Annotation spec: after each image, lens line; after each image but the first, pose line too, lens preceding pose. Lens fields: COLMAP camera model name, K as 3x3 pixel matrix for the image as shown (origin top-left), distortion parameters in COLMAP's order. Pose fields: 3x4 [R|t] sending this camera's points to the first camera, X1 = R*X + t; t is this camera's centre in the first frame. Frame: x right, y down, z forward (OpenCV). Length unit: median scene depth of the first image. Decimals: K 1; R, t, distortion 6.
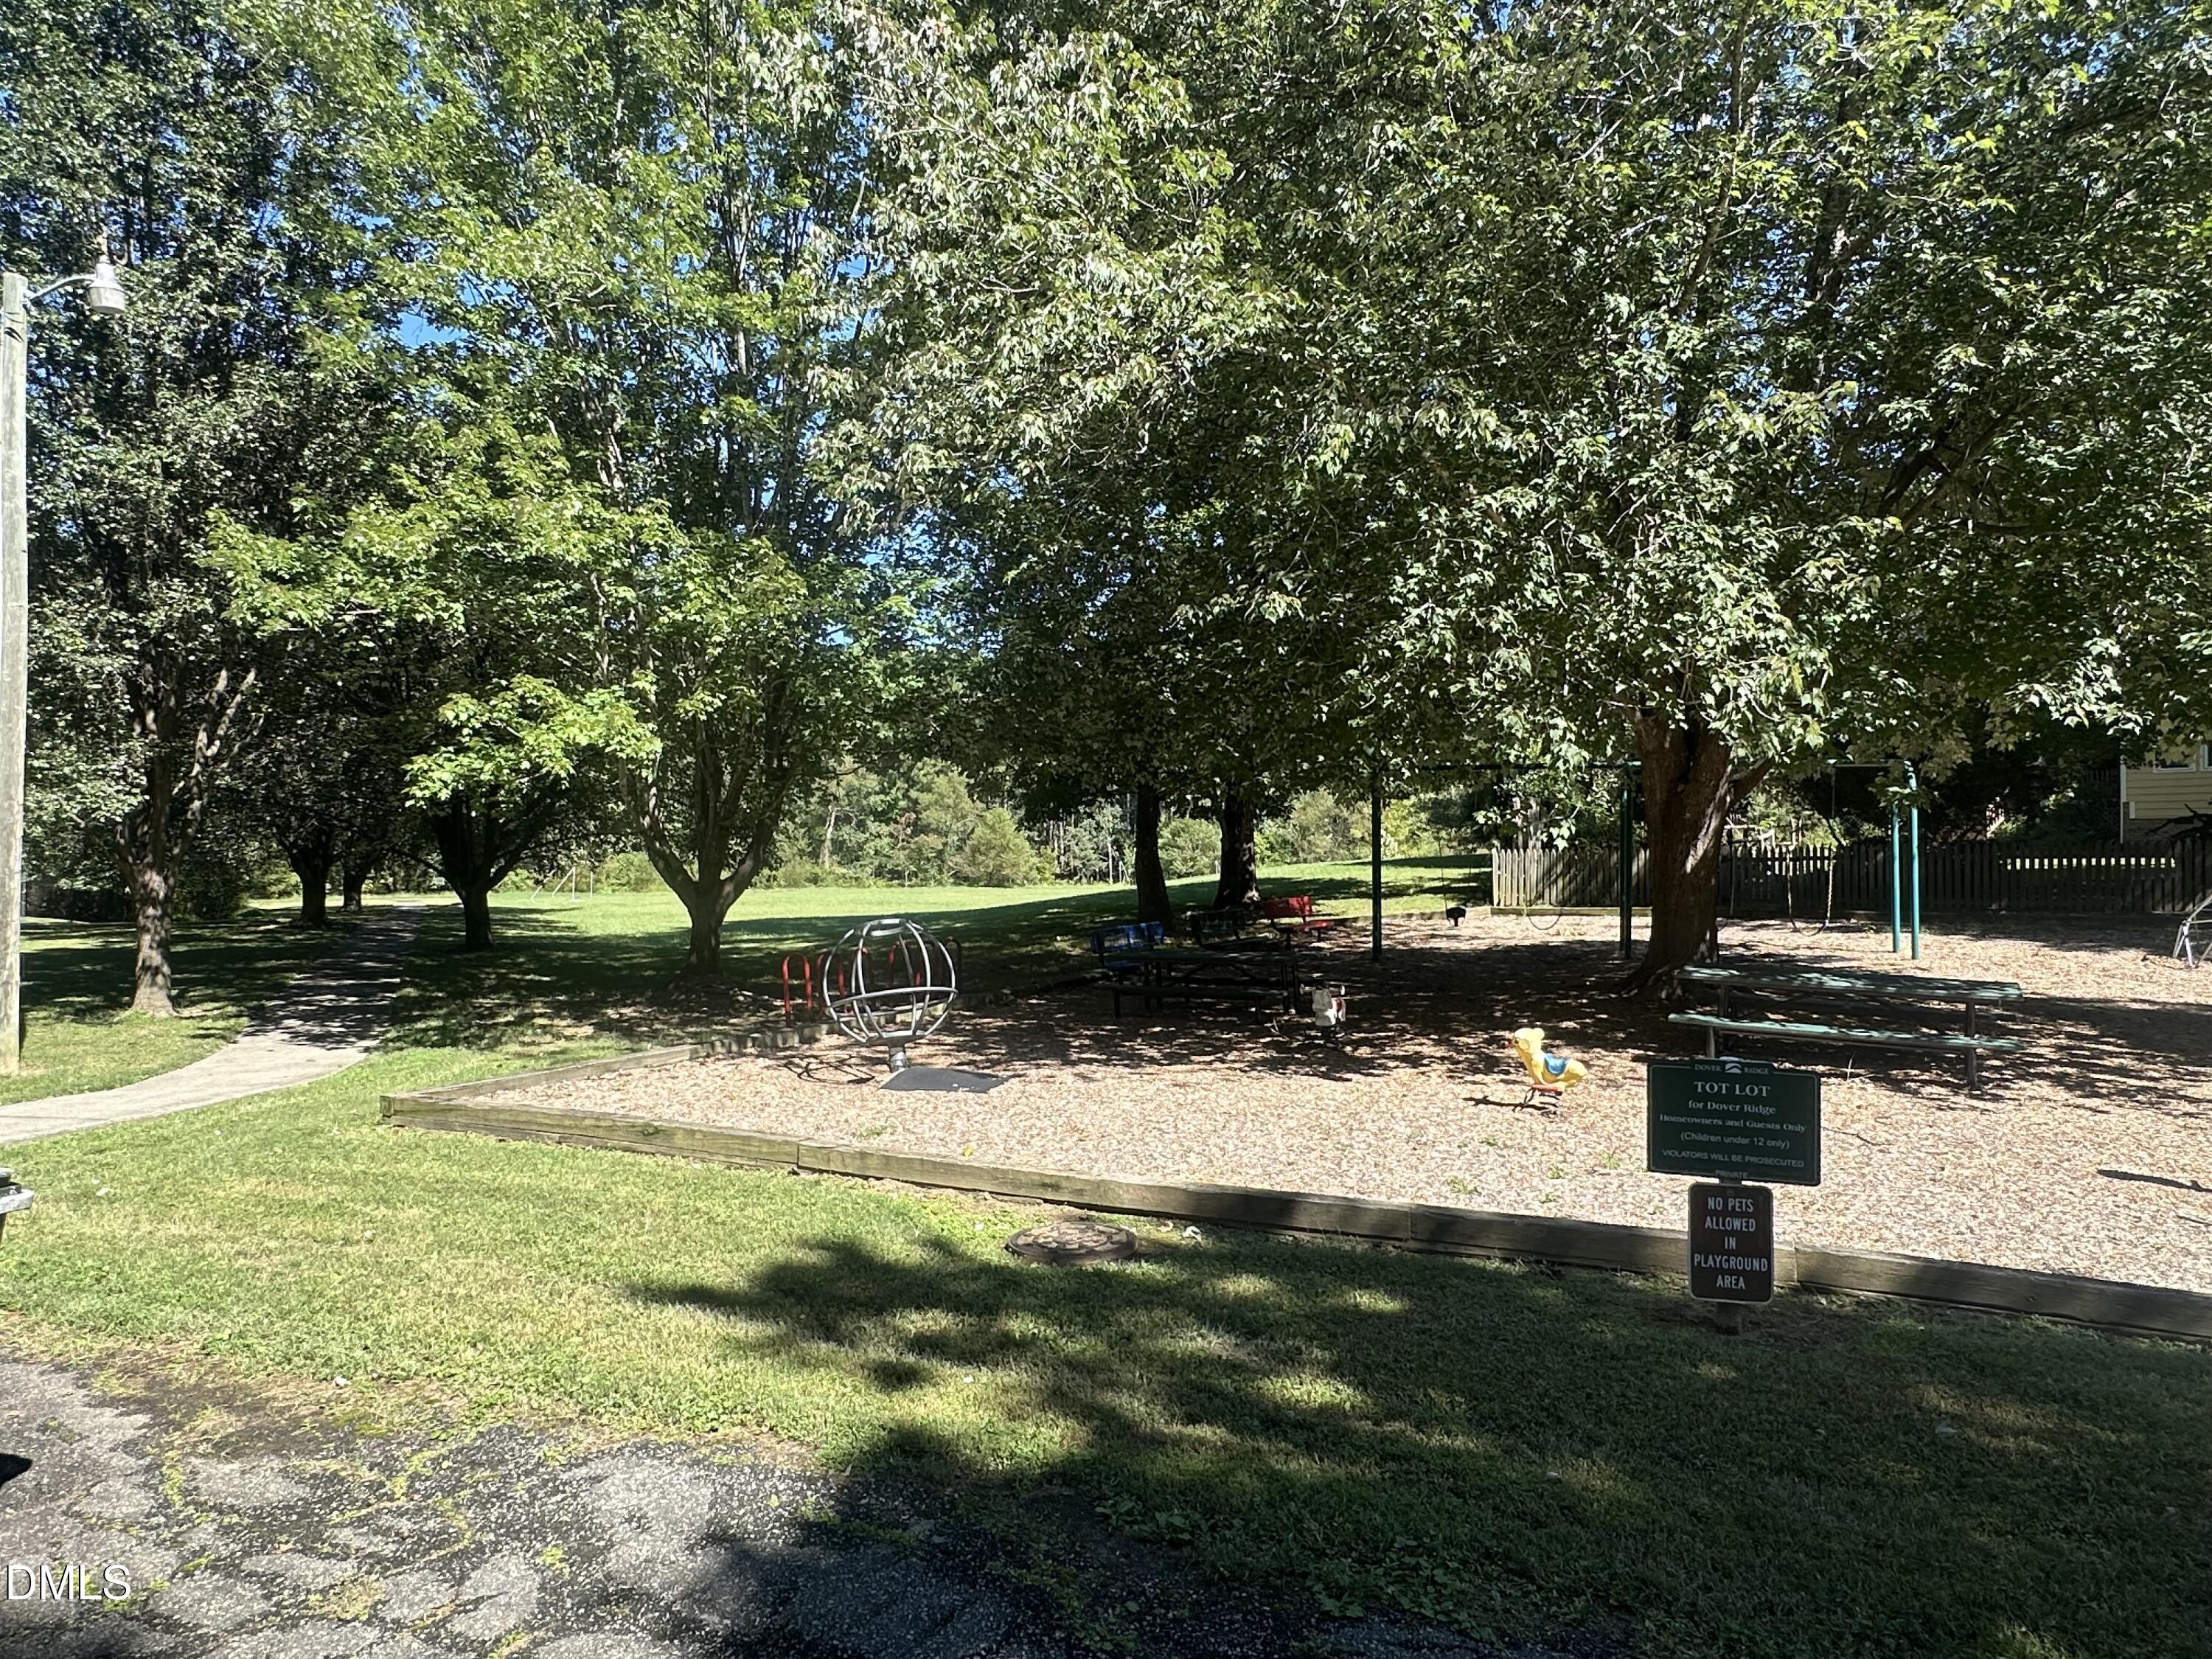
lens RADIAL K [[1355.8, 0, 1099.3], [0, 1355.8, 836.4], [0, 0, 1]] dist [0.001412, -0.007259]
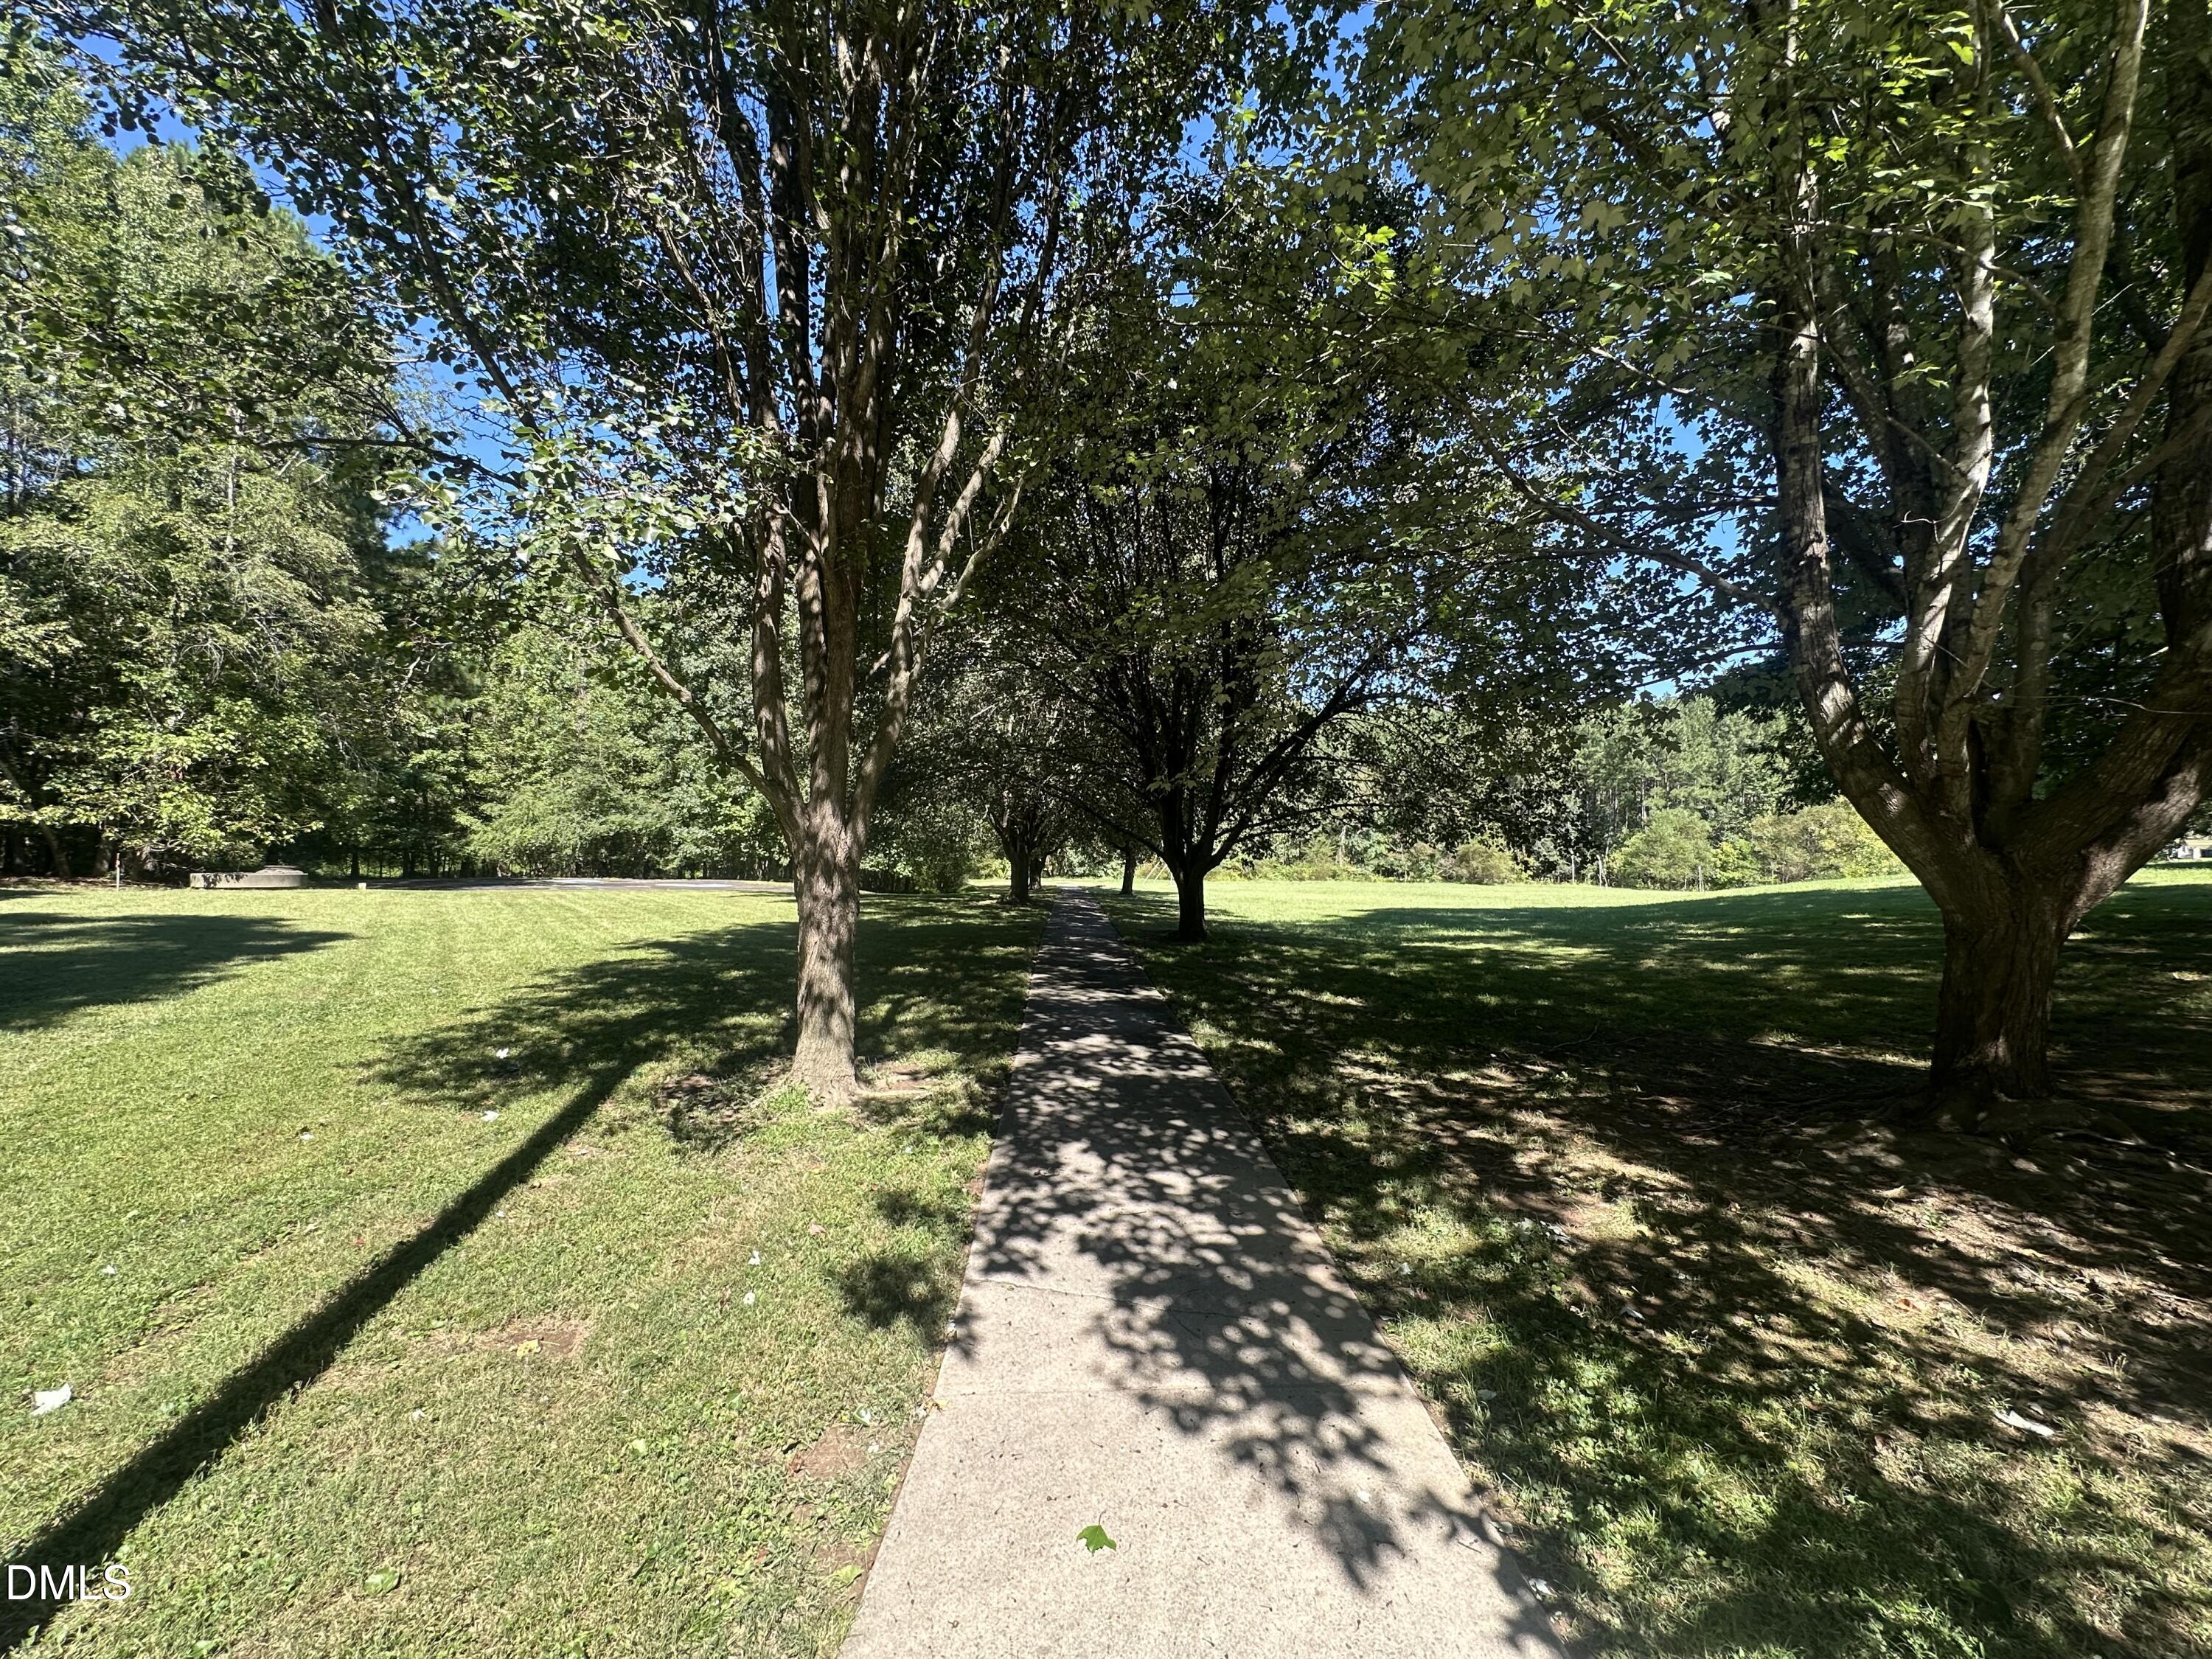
lens RADIAL K [[886.6, 0, 1106.6], [0, 886.6, 838.5], [0, 0, 1]] dist [-0.004727, -0.000070]
pose [[0.919332, 0.006264, -0.393433, -1.640788], [-0.010535, 0.999907, -0.008696, 0.134826], [0.393341, 0.012139, 0.919312, 2.558947]]
